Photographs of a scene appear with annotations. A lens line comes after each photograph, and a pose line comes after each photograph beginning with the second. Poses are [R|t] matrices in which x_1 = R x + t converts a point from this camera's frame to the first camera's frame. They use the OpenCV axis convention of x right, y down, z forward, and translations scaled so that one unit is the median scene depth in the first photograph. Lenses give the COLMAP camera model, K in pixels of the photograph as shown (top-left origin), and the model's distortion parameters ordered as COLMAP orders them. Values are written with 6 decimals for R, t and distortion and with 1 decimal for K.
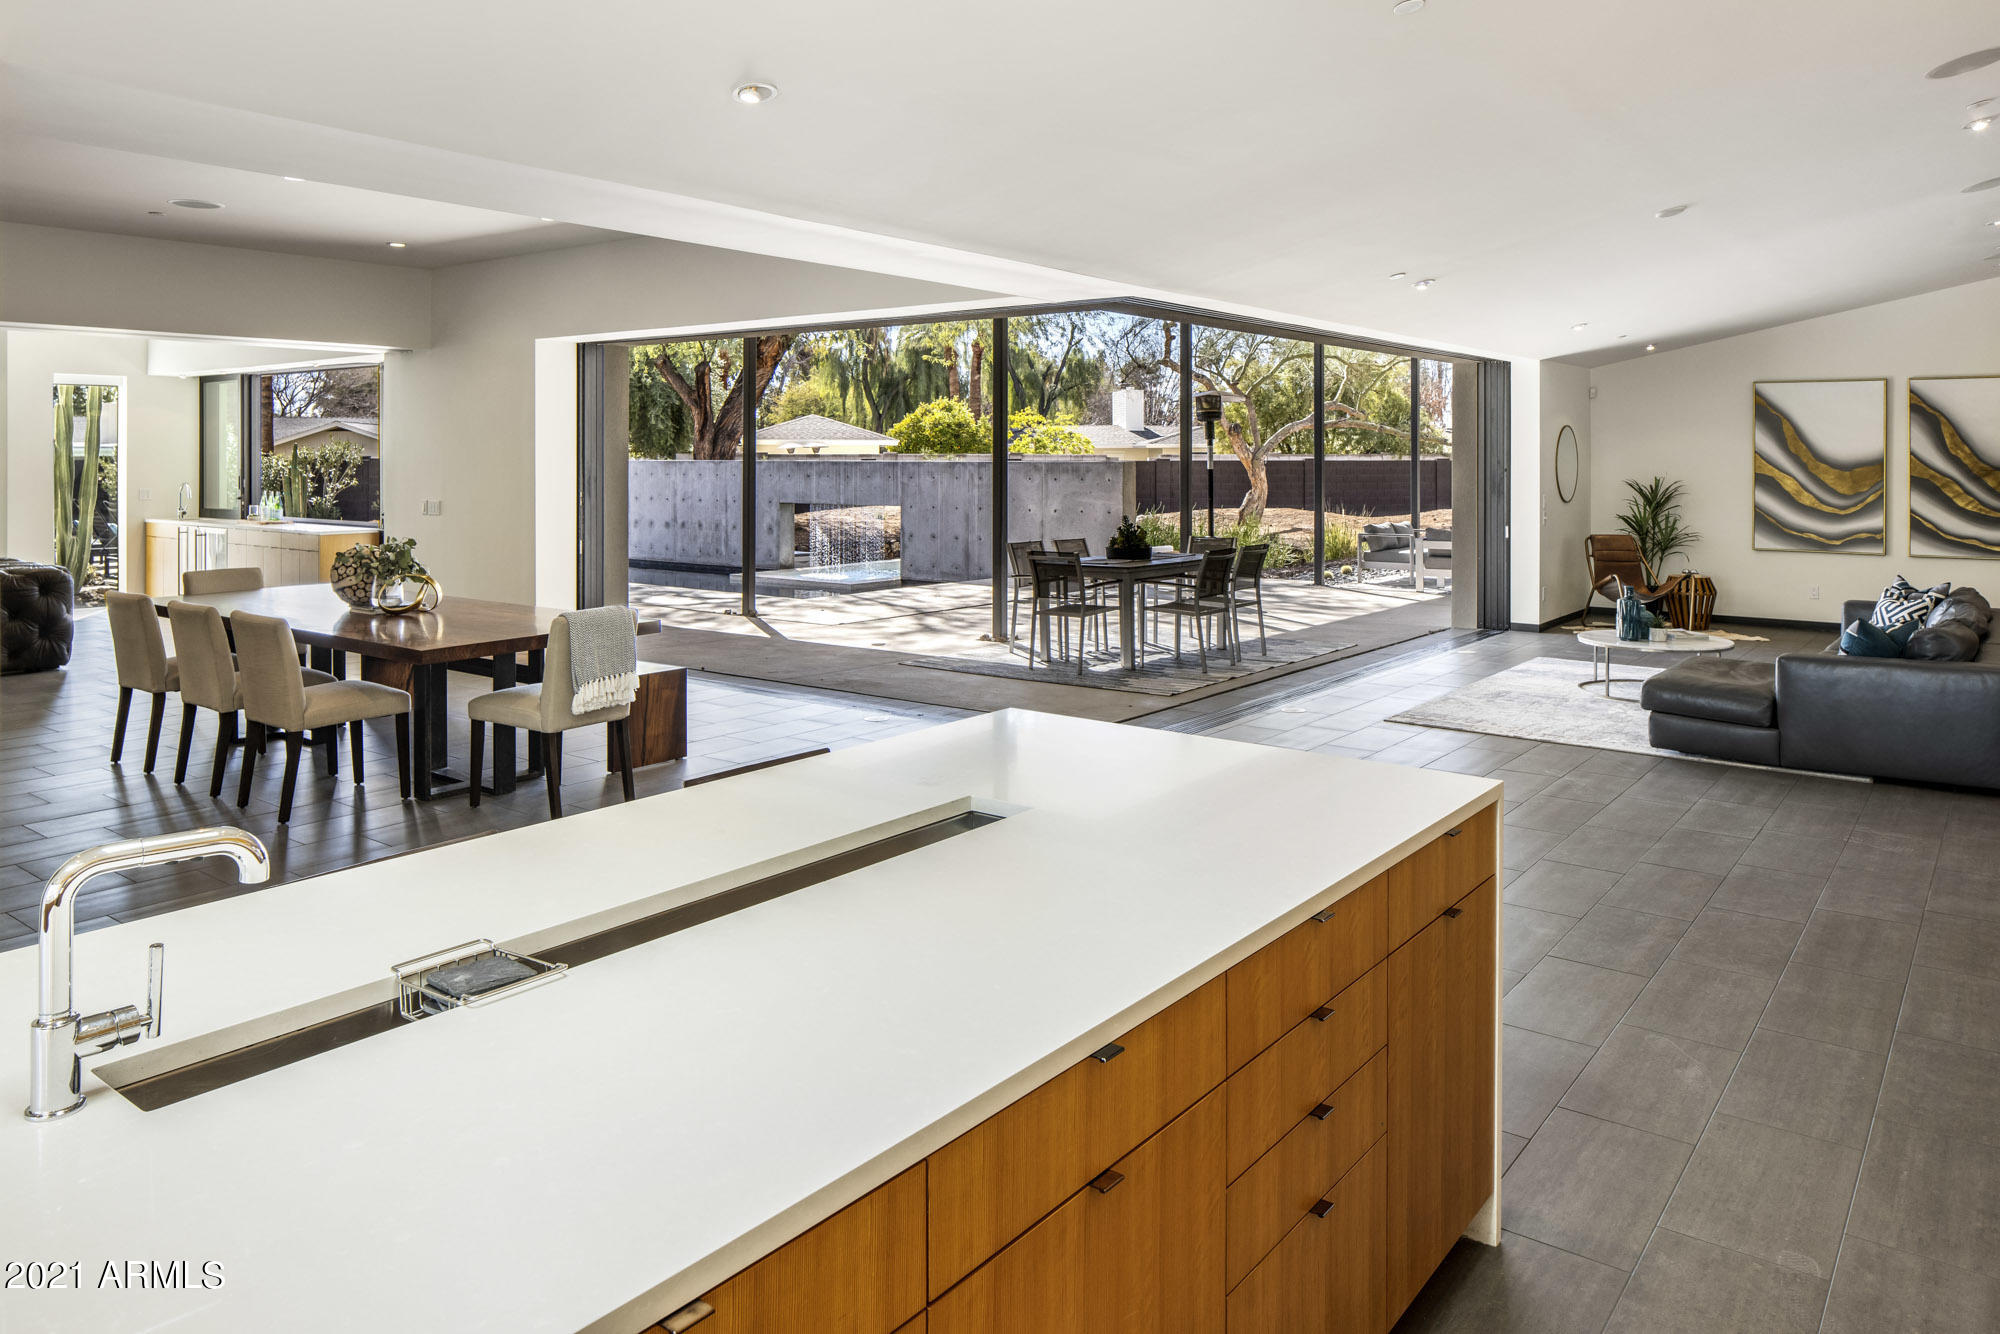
lens RADIAL K [[1342.8, 0, 998.5], [0, 1342.8, 454.2], [0, 0, 1]] dist [-0.001558, -0.000787]
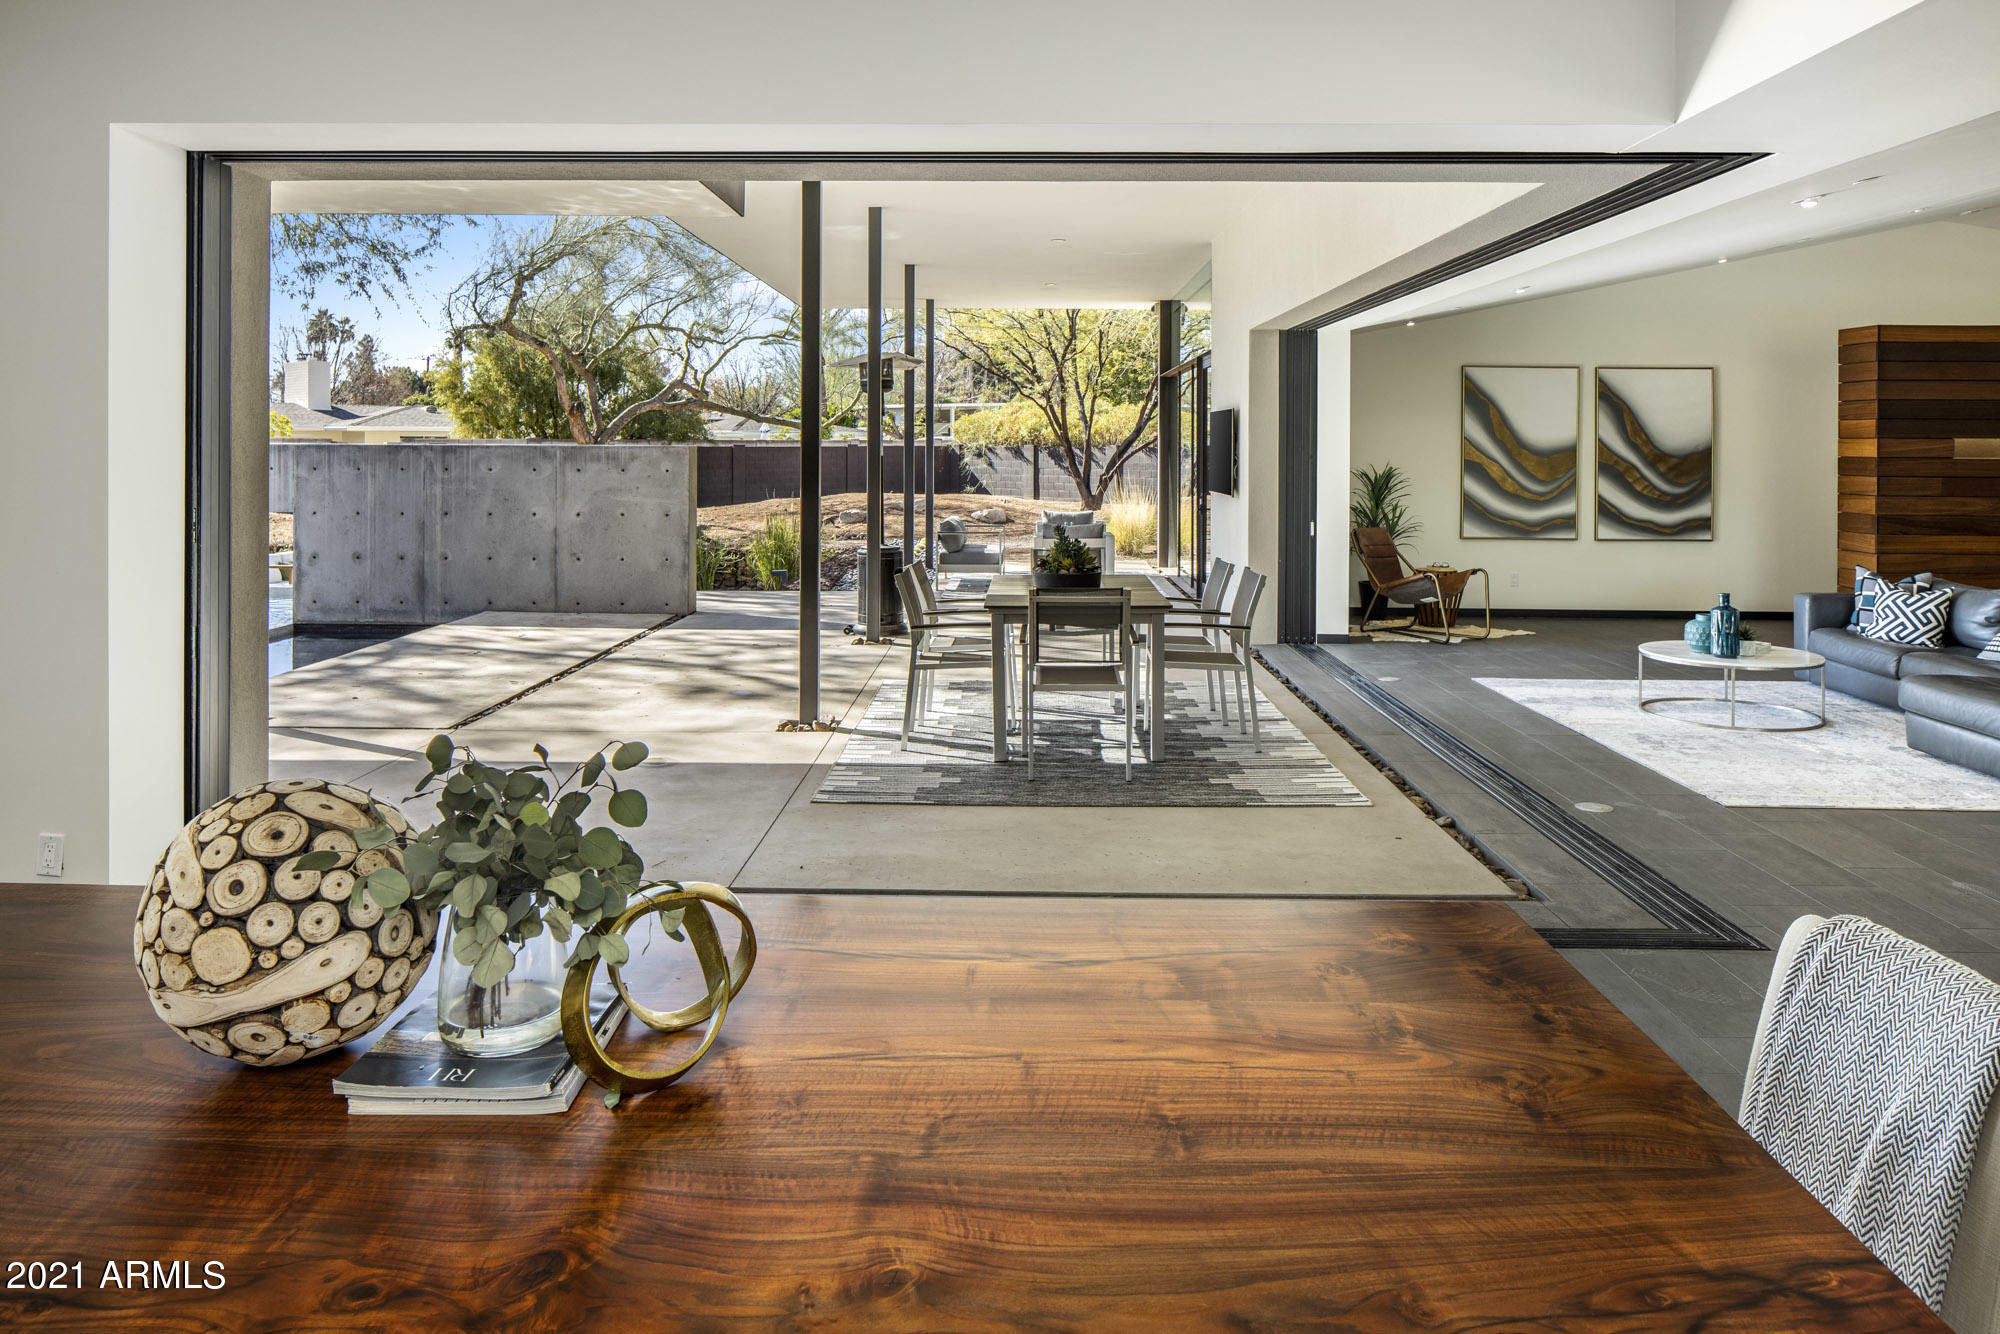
lens RADIAL K [[1342.8, 0, 998.5], [0, 1342.8, 454.2], [0, 0, 1]] dist [-0.001558, -0.000787]
pose [[0.802768, -0.000091, 0.596292, -0.296727], [-0.006412, 0.999941, 0.008785, 0.003980], [-0.596258, -0.010876, 0.802719, 0.432178]]
